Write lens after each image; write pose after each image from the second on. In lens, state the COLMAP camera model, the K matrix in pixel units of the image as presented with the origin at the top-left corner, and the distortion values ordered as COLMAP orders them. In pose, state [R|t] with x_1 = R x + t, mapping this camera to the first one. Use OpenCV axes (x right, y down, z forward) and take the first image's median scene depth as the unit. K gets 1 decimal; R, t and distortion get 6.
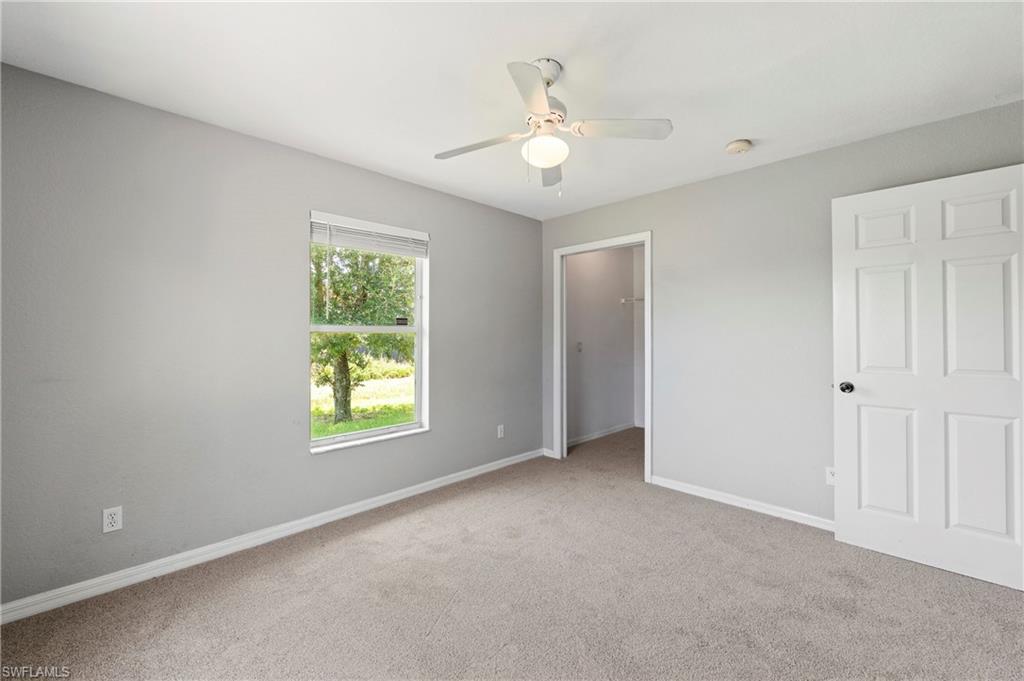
lens RADIAL K [[416.2, 0, 509.2], [0, 416.2, 337.0], [0, 0, 1]] dist [-0.003990, -0.000252]
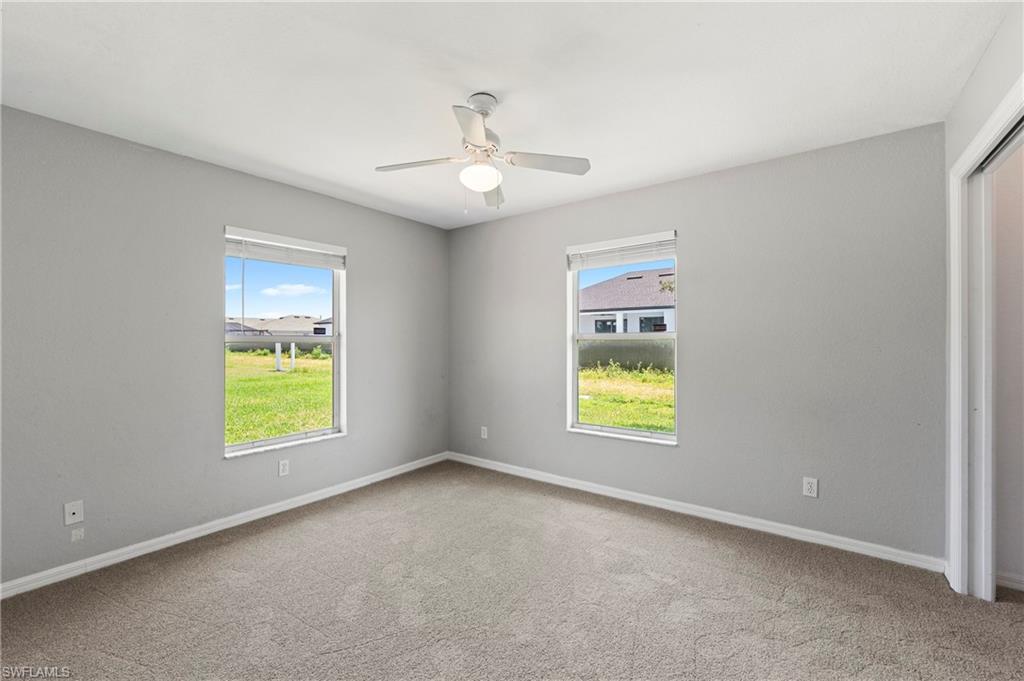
lens RADIAL K [[412.7, 0, 508.5], [0, 412.7, 342.9], [0, 0, 1]] dist [-0.002172, -0.000179]
pose [[0.156783, 0.007183, -0.987607, 0.774793], [-0.004980, 0.999967, 0.006482, -0.007841], [0.987620, 0.003902, 0.156814, 0.588155]]
